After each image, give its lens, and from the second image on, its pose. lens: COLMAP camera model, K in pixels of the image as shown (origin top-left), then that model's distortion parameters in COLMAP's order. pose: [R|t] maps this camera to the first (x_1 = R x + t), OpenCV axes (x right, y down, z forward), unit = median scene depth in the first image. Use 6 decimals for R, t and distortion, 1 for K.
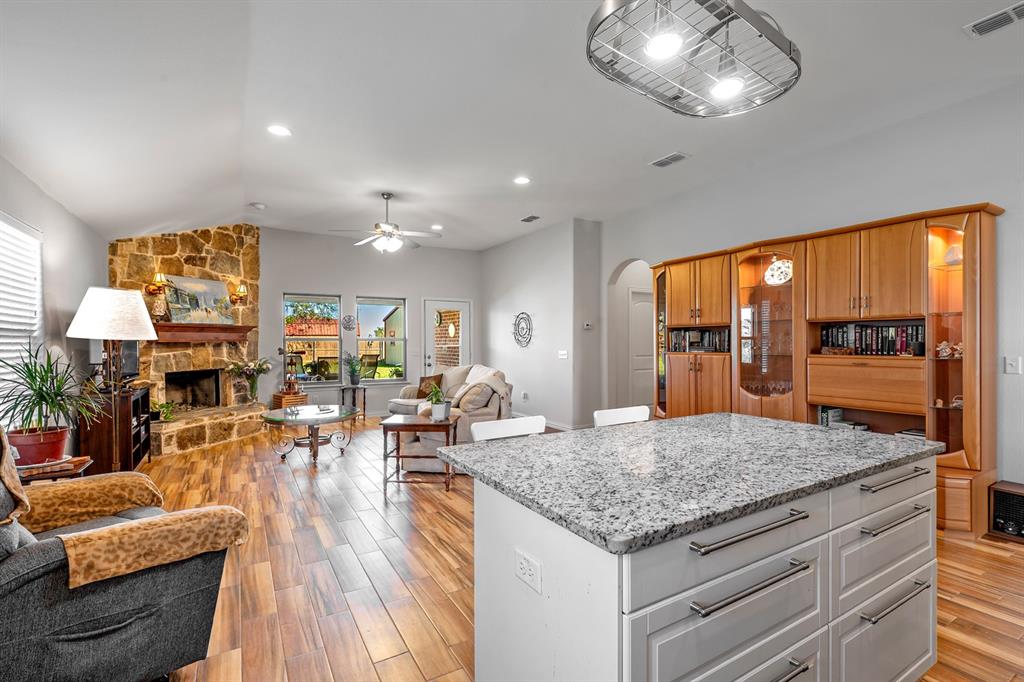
lens RADIAL K [[468.2, 0, 511.9], [0, 468.2, 344.5], [0, 0, 1]] dist [-0.003072, 0.000154]
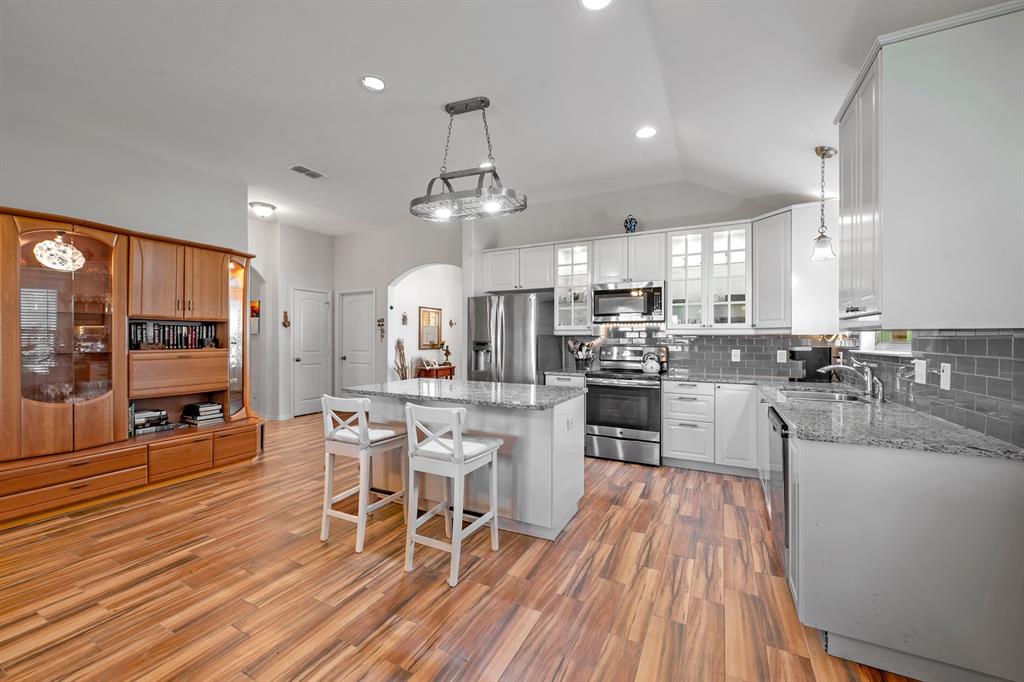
lens RADIAL K [[401.1, 0, 508.5], [0, 401.1, 337.5], [0, 0, 1]] dist [0.000154, -0.000401]
pose [[-0.527673, 0.002443, 0.849444, -0.362324], [0.000768, 0.999997, -0.002399, -0.002568], [-0.849447, -0.000614, -0.527673, 0.521129]]
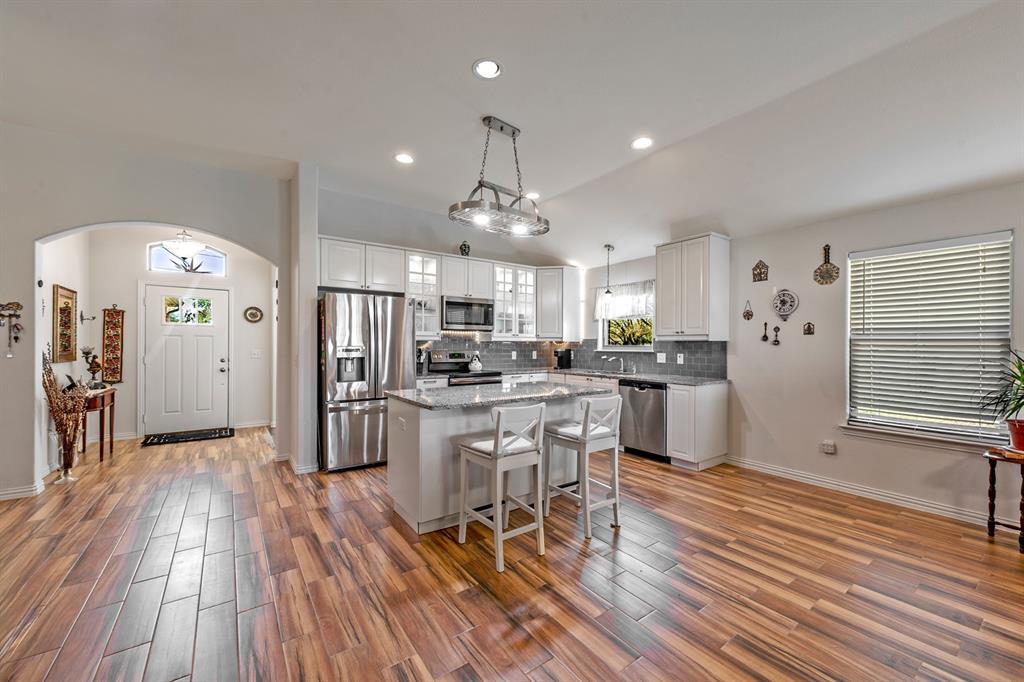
lens RADIAL K [[401.1, 0, 511.1], [0, 401.1, 343.0], [0, 0, 1]] dist [0.000154, -0.000401]
pose [[-0.996807, -0.001635, -0.079826, 0.149906], [-0.001618, 0.999999, -0.000274, -0.003689], [0.079827, -0.000144, -0.996809, 0.857876]]
